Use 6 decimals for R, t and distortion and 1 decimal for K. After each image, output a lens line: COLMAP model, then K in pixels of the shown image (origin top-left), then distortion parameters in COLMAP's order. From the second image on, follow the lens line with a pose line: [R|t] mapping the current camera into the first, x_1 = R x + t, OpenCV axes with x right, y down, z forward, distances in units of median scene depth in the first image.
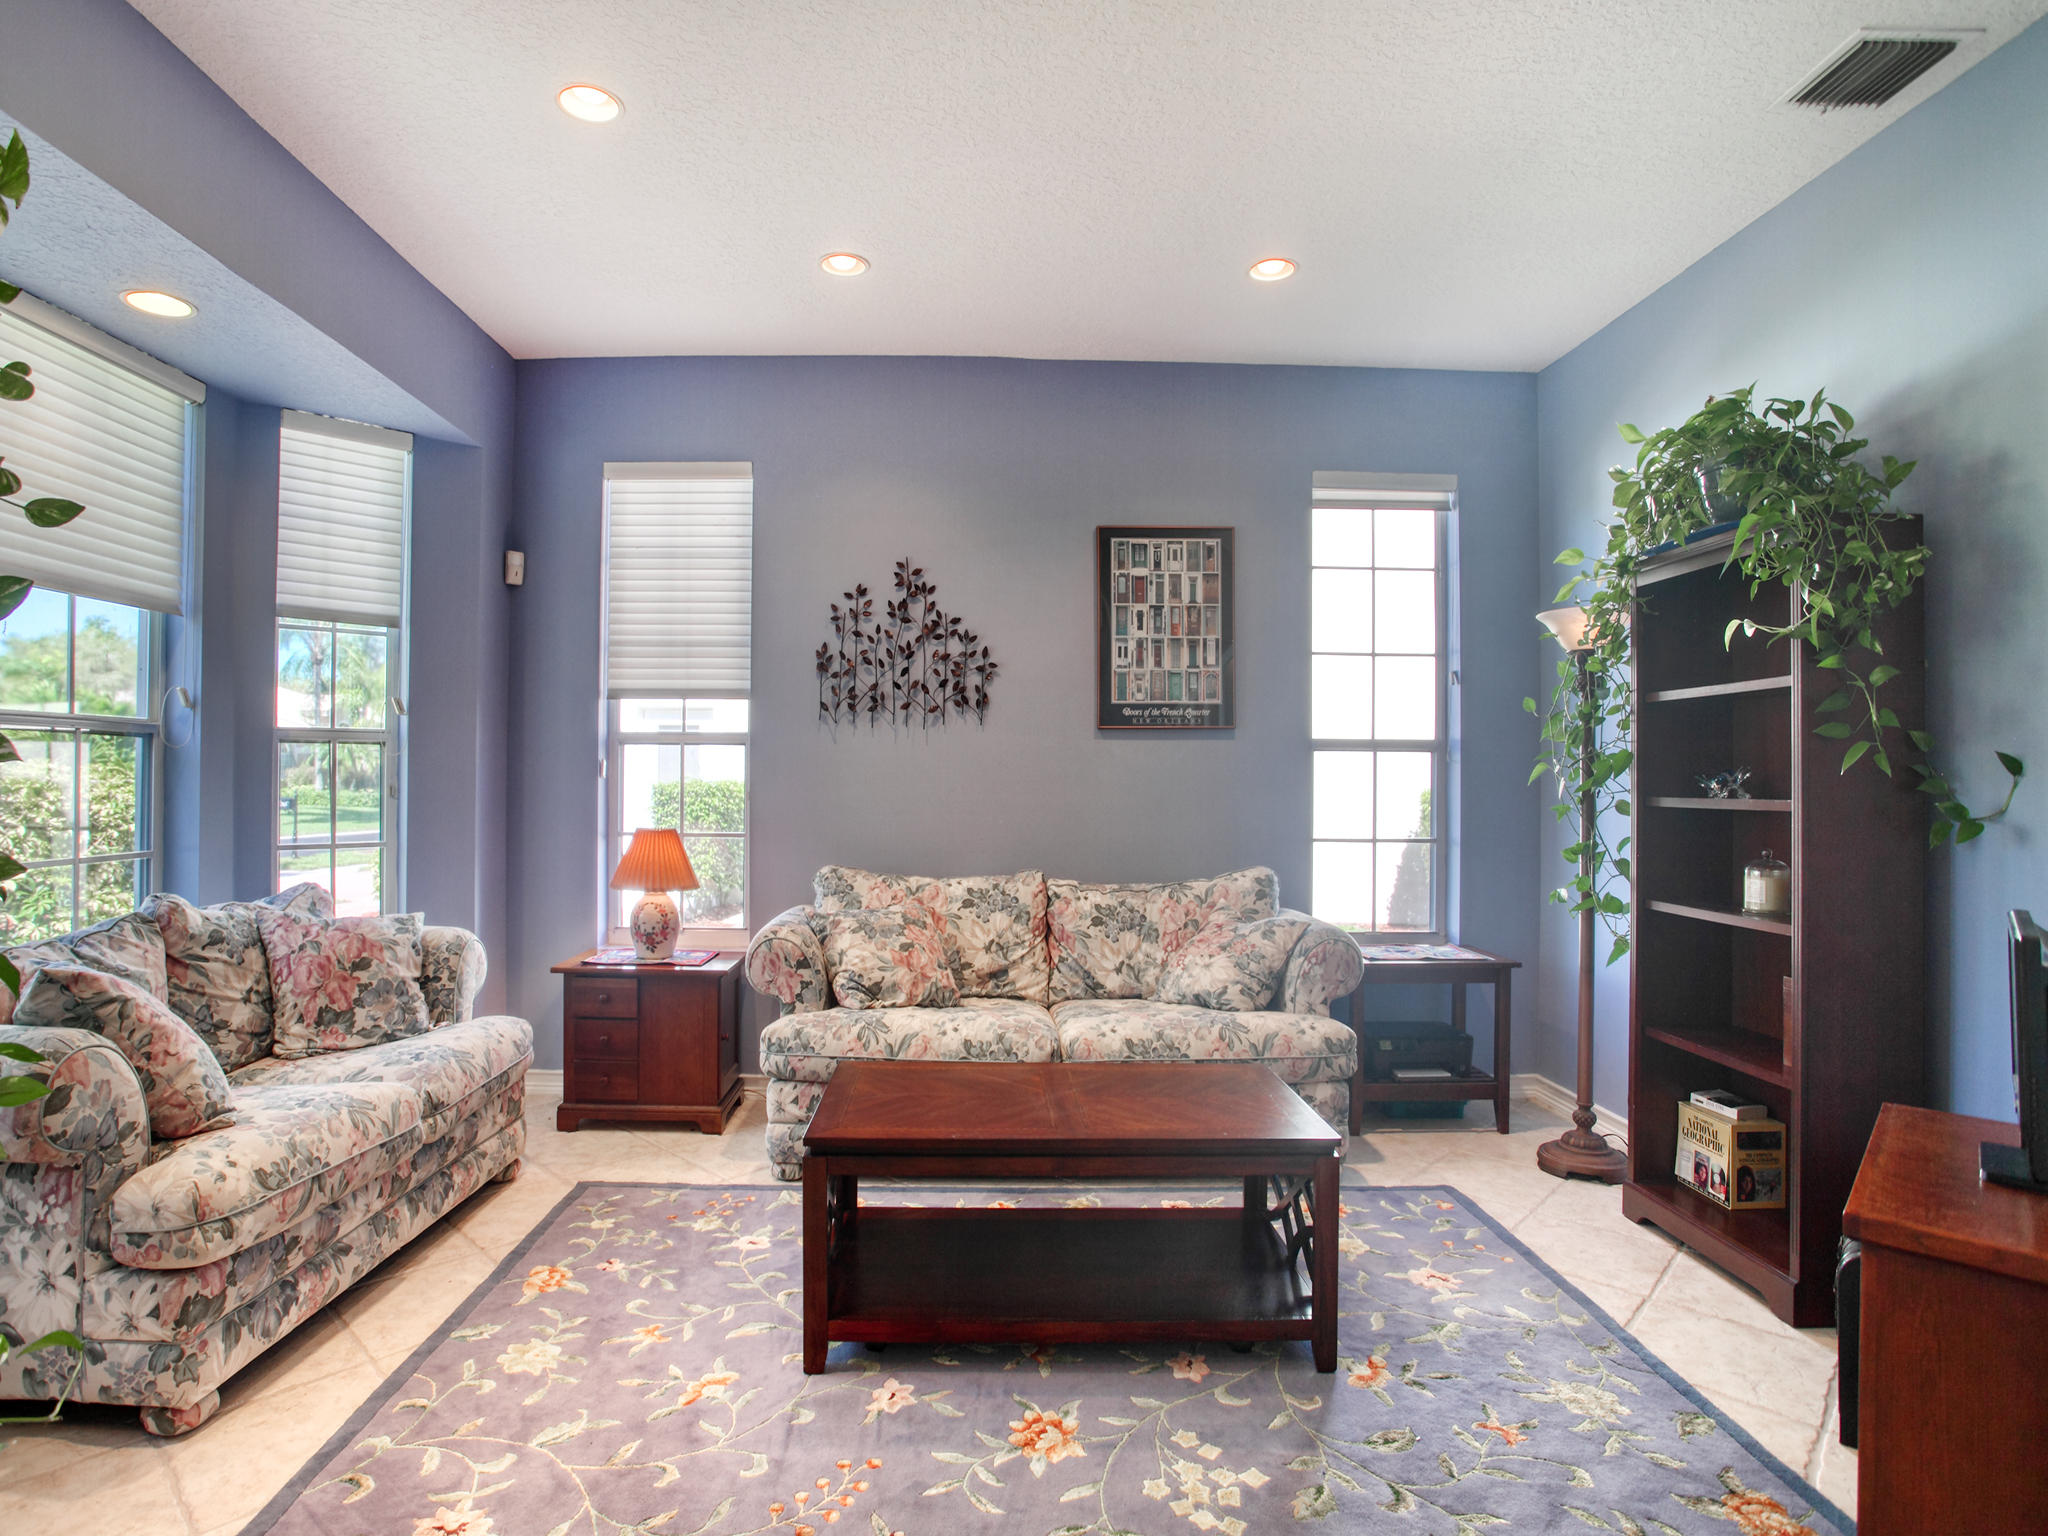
lens RADIAL K [[1056.6, 0, 958.0], [0, 1056.6, 776.7], [0, 0, 1]] dist [-0.069414, 0.032871]
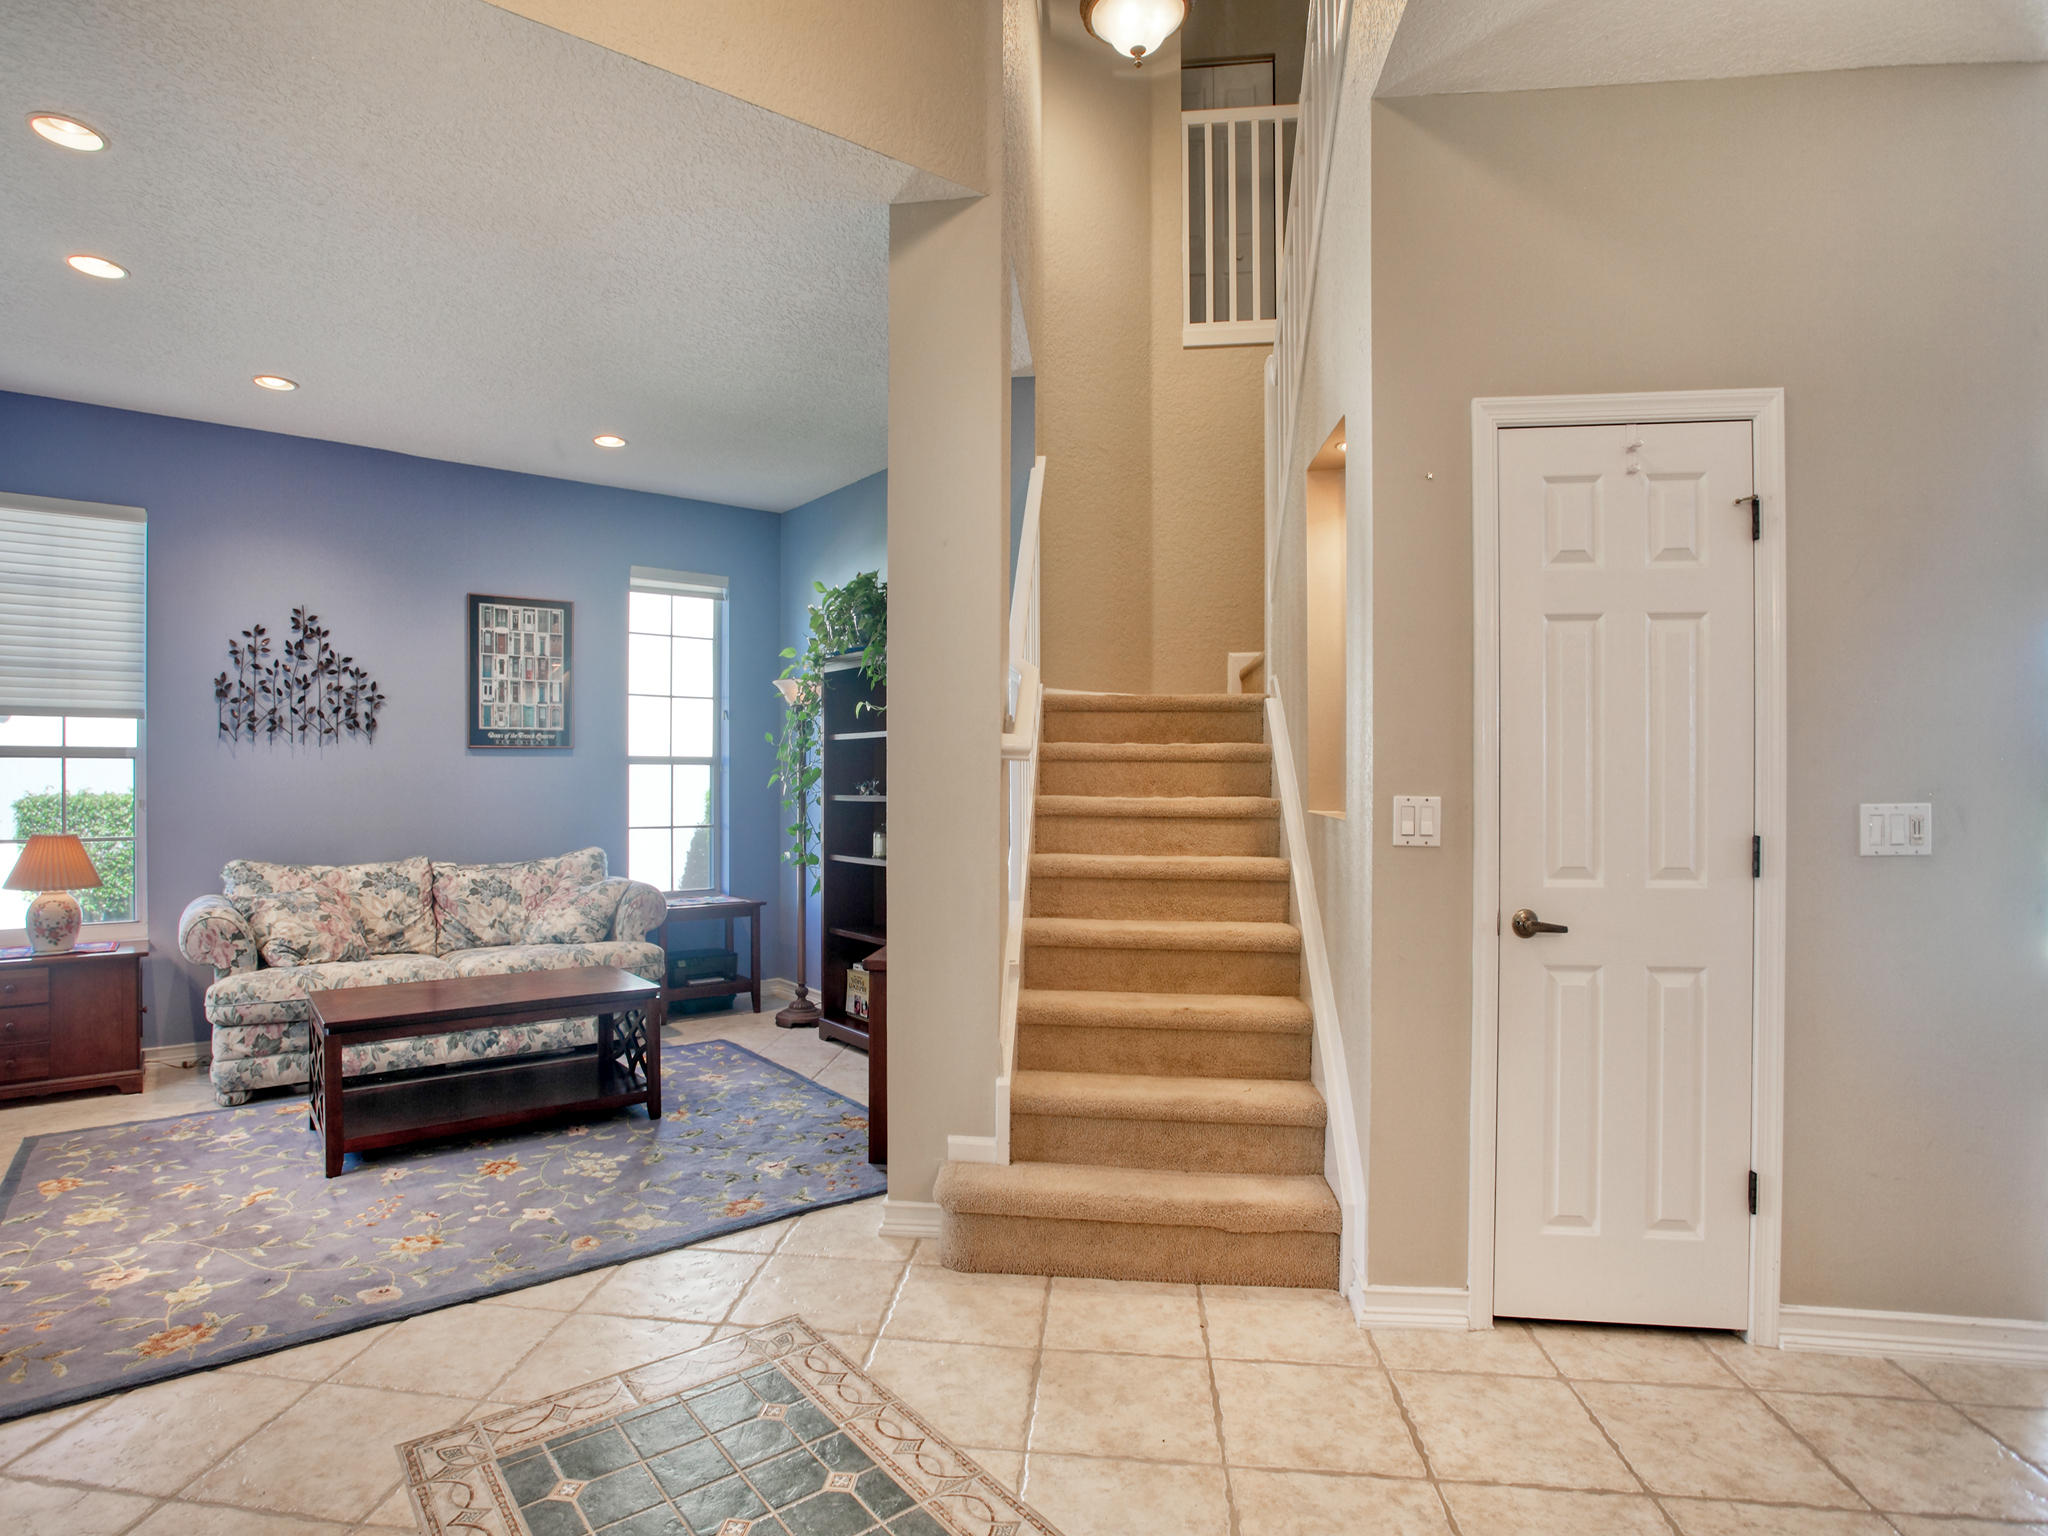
lens RADIAL K [[1037.3, 0, 1010.5], [0, 1037.3, 773.7], [0, 0, 1]] dist [-0.071122, 0.029802]
pose [[0.763784, -0.000946, 0.645471, -0.188247], [0.001414, 0.999999, -0.000209, -0.013046], [-0.645471, 0.001072, 0.763784, -0.448751]]
